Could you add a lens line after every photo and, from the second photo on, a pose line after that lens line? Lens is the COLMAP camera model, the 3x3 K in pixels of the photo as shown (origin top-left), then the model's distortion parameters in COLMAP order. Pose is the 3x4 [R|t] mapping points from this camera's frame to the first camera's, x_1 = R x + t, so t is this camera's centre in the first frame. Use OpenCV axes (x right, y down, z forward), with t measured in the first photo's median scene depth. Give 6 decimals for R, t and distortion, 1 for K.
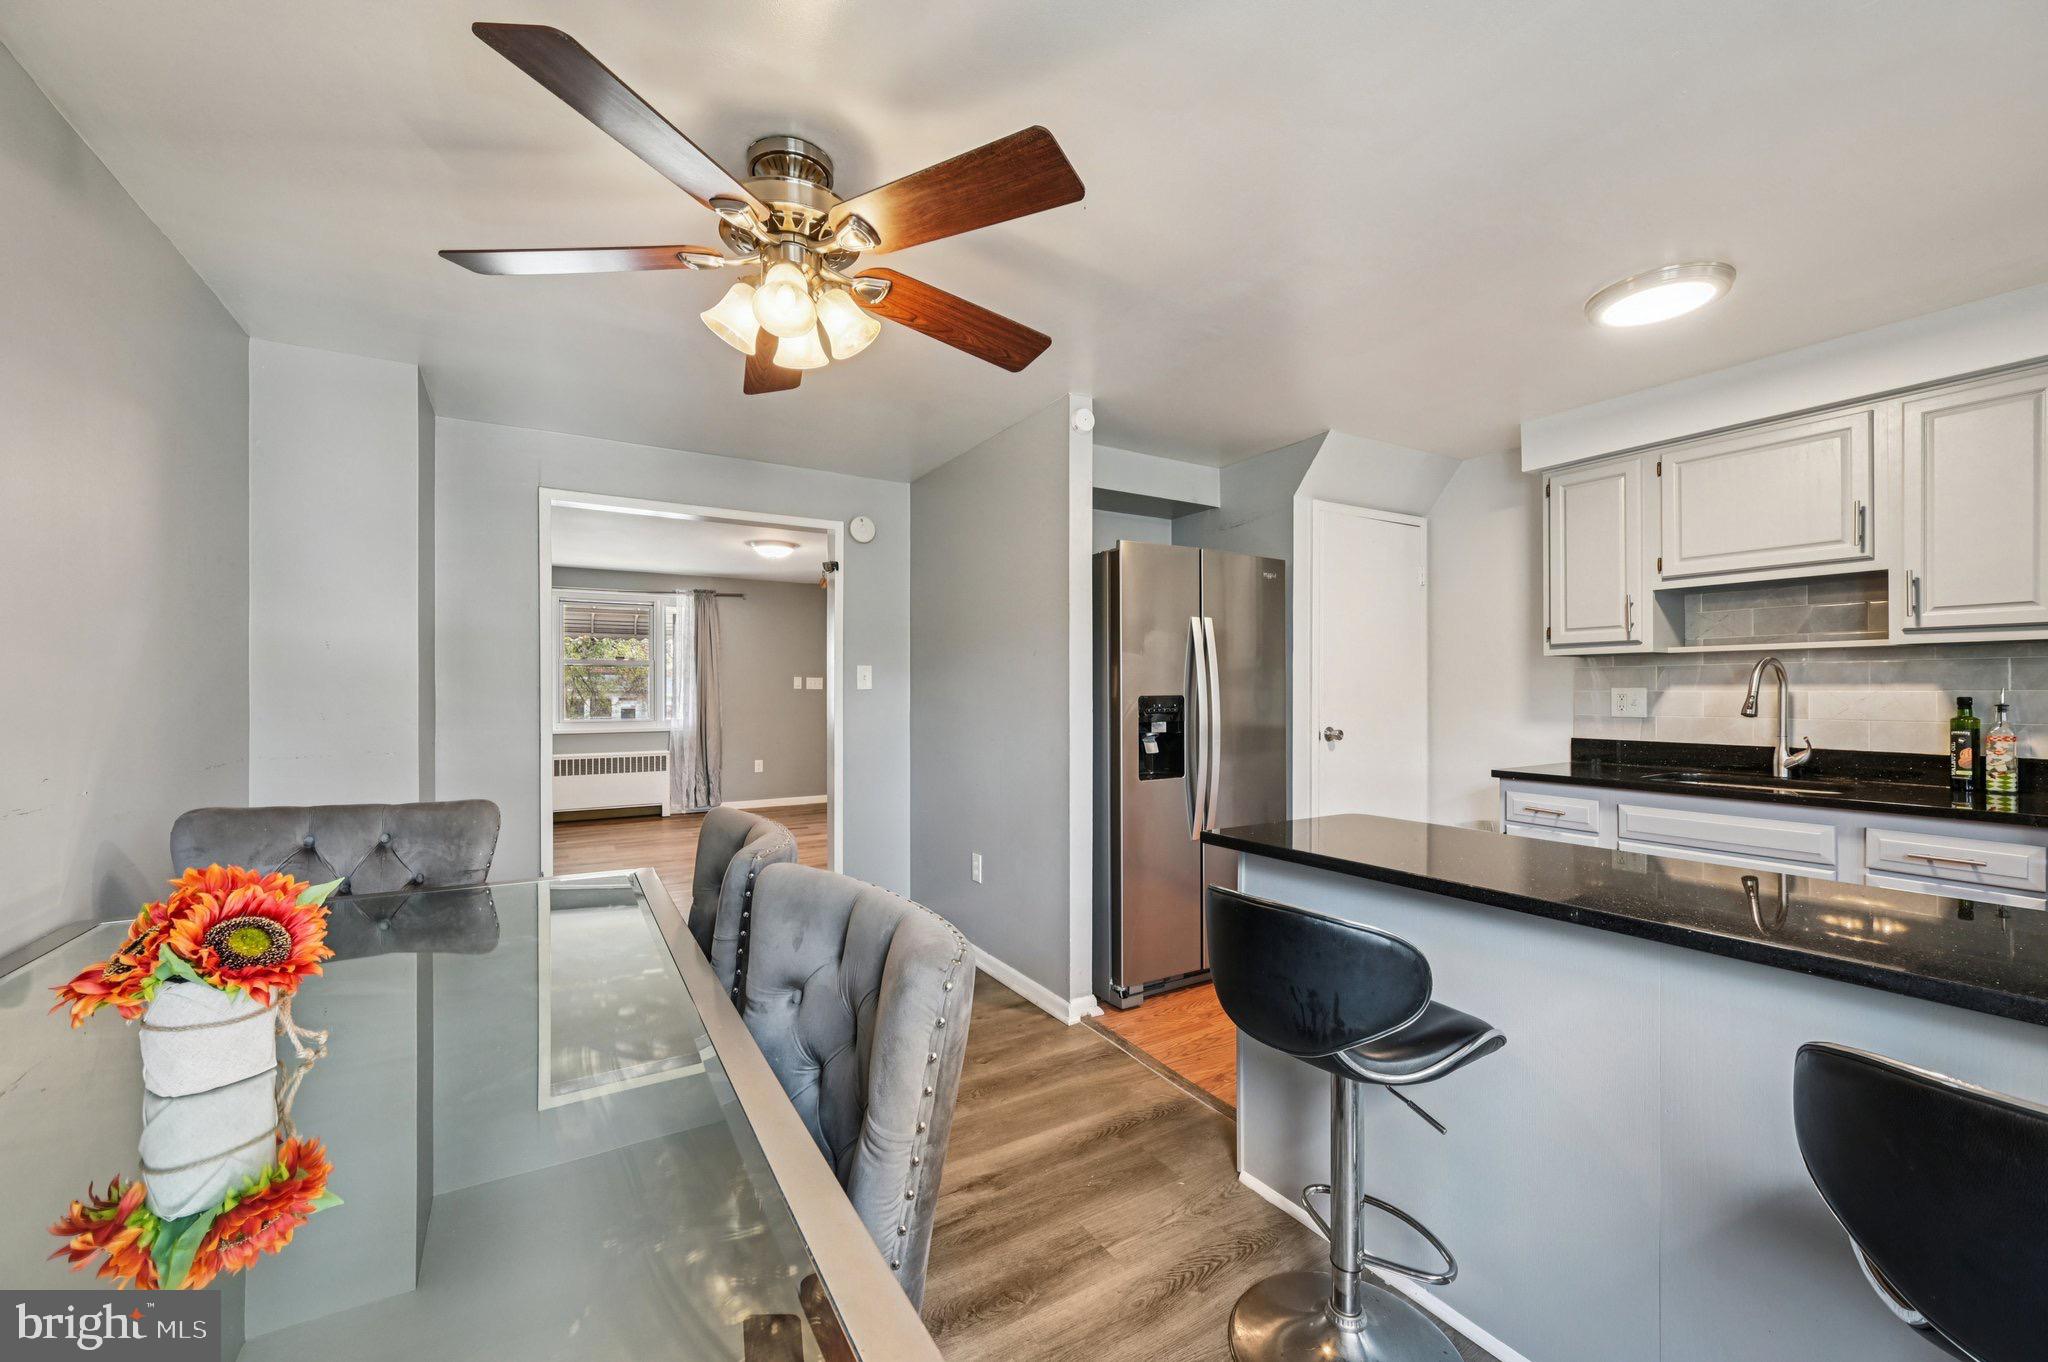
lens RADIAL K [[807.3, 0, 1035.2], [0, 807.3, 688.7], [0, 0, 1]] dist [-0.001080, -0.000131]
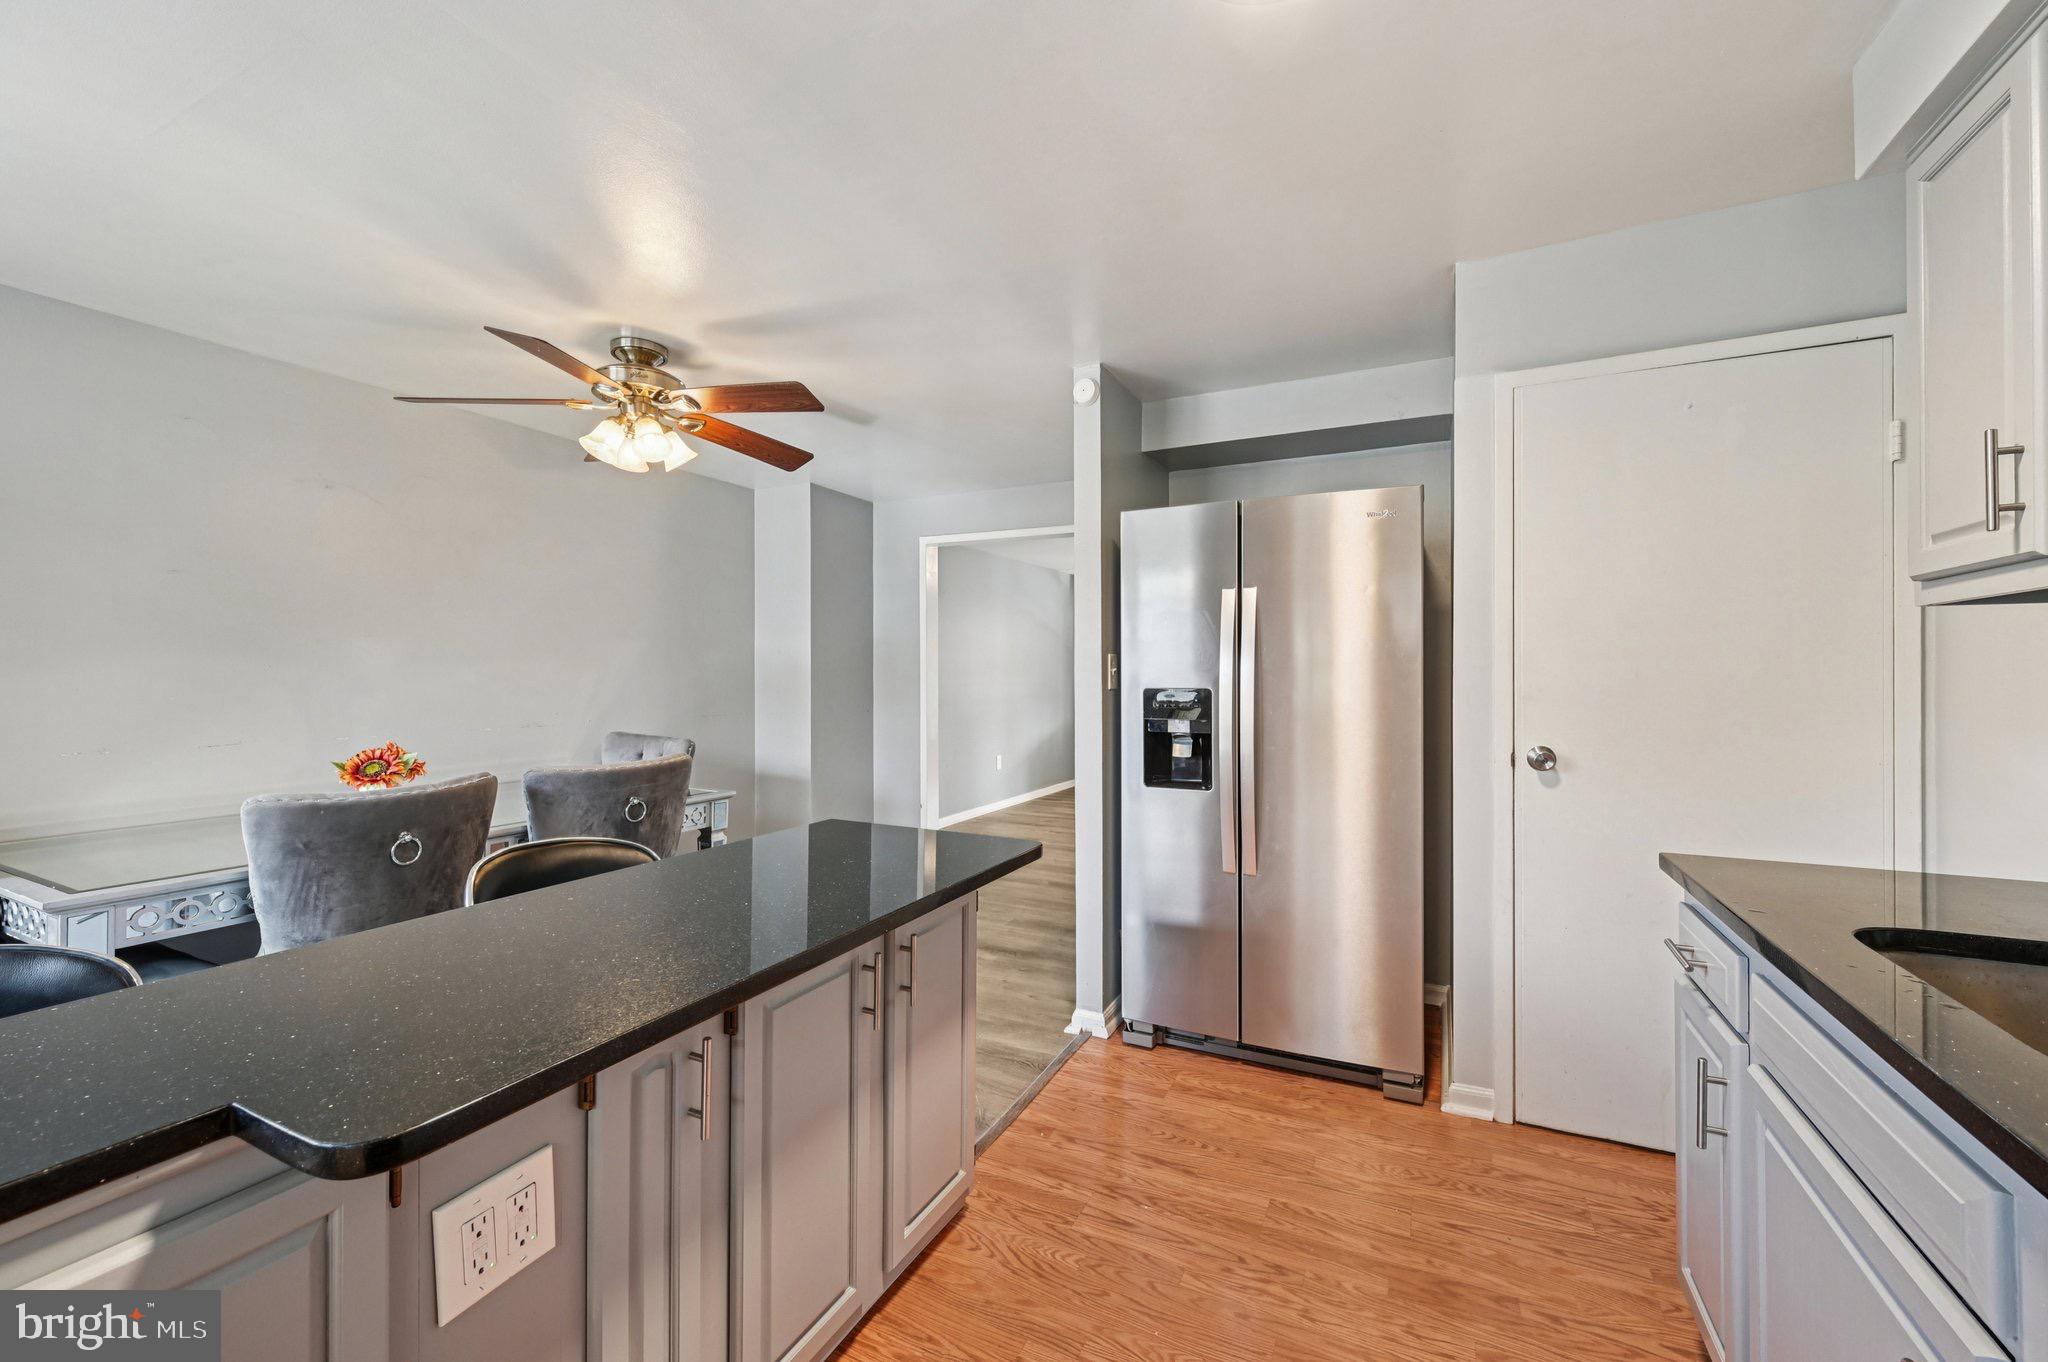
lens RADIAL K [[807.3, 0, 1027.2], [0, 807.3, 675.9], [0, 0, 1]] dist [-0.001080, -0.000131]
pose [[0.537306, 0.002030, -0.843385, 0.787017], [-0.002967, 0.999995, 0.000517, -0.004408], [0.843382, 0.002224, 0.537310, 0.428953]]
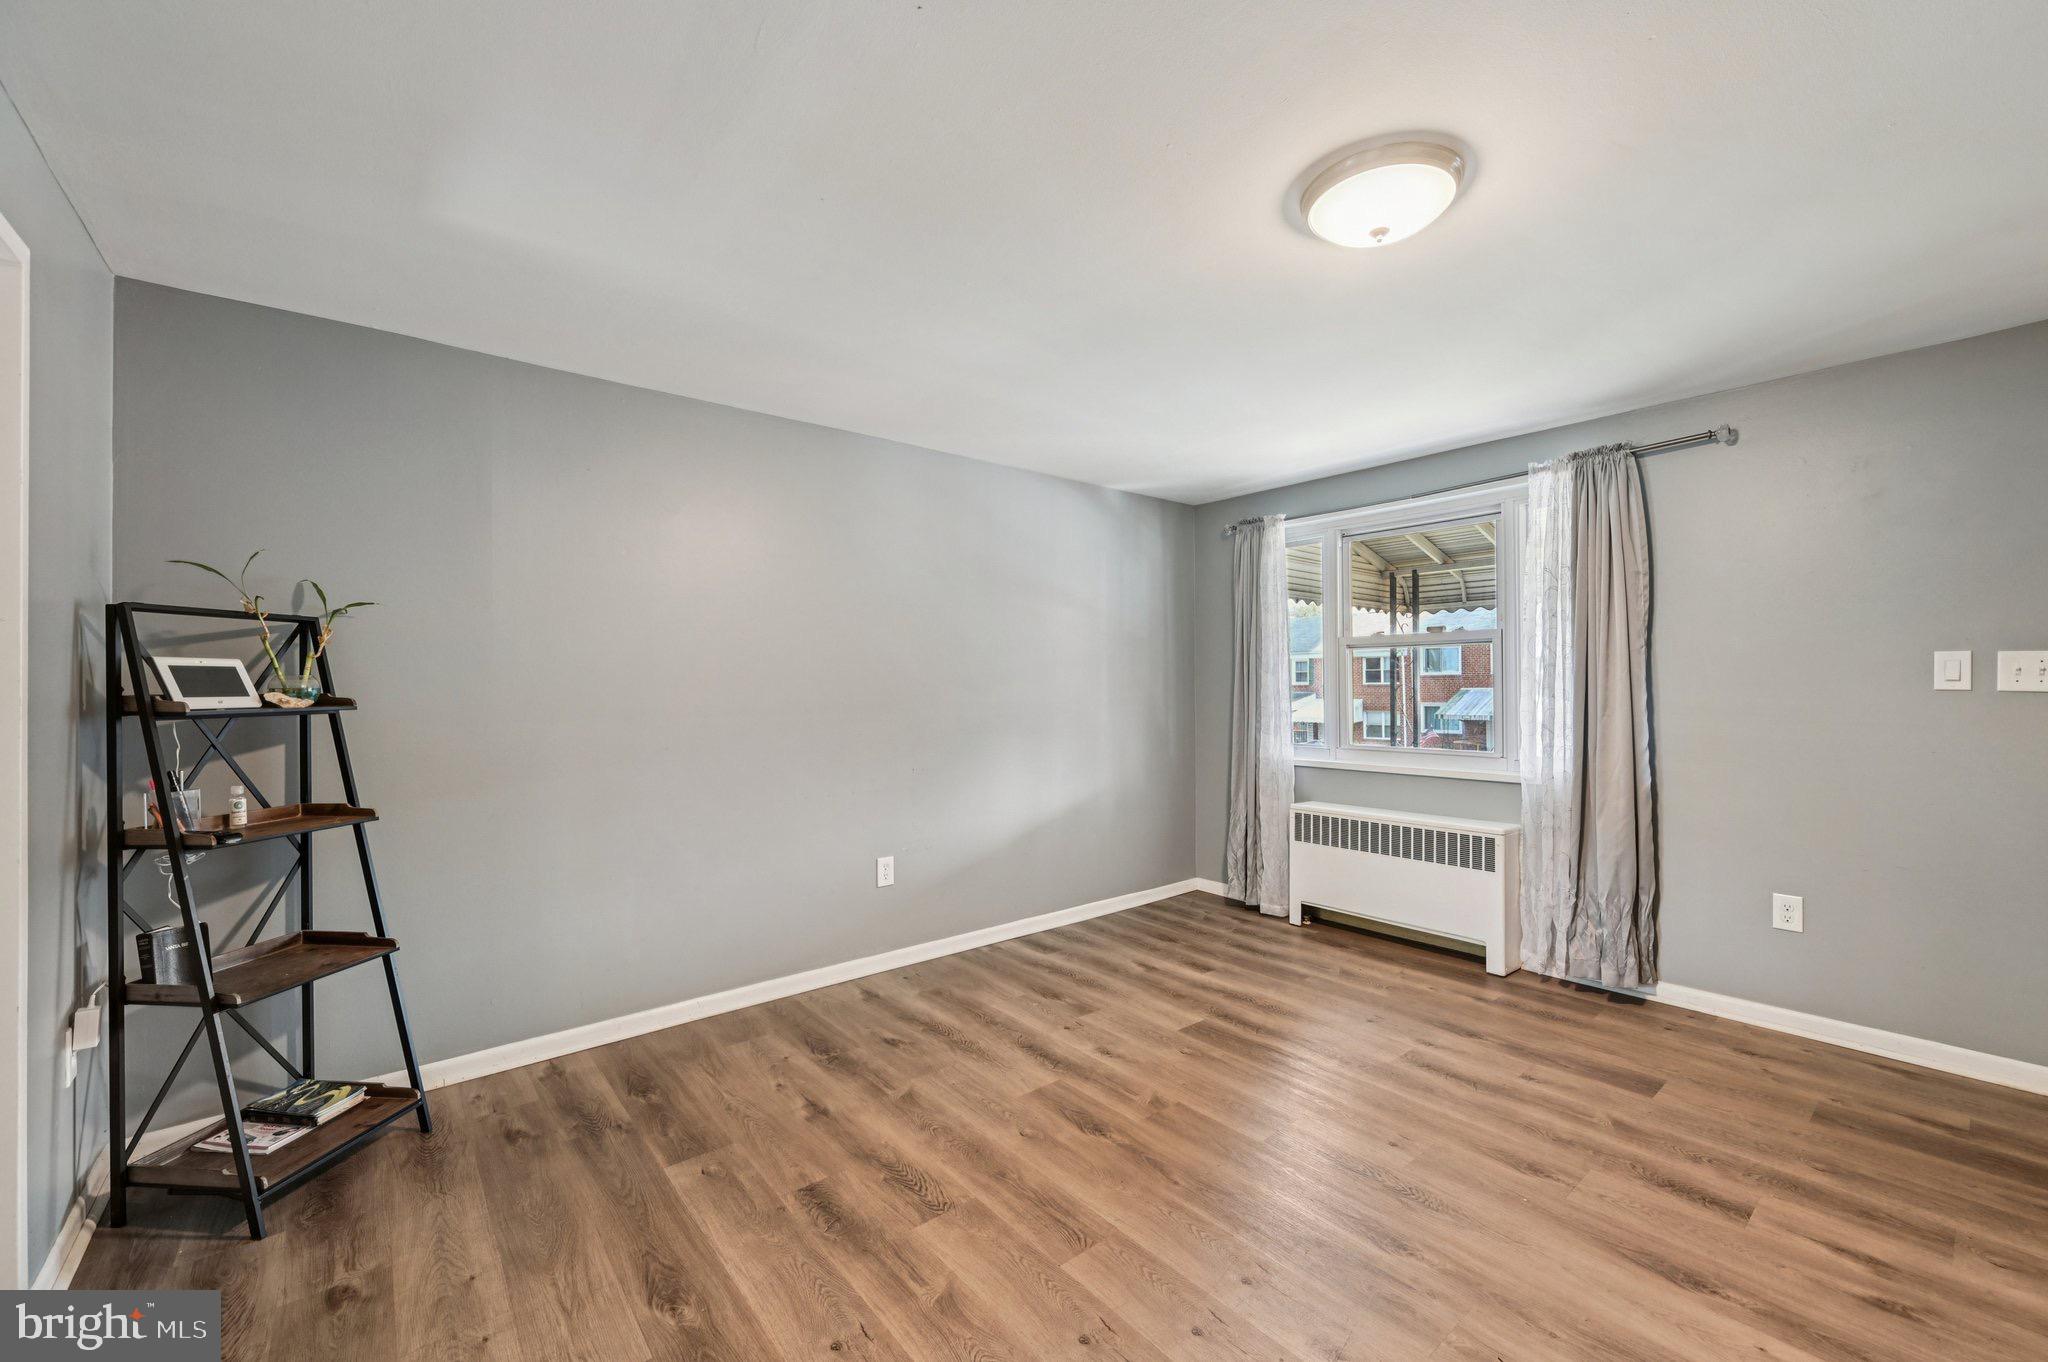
lens RADIAL K [[807.3, 0, 1039.0], [0, 807.3, 681.0], [0, 0, 1]] dist [-0.001080, -0.000131]
pose [[0.152147, -0.008162, -0.988324, -0.129622], [0.001544, 0.999967, -0.008020, -0.003350], [0.988357, -0.000306, 0.152154, 1.693377]]
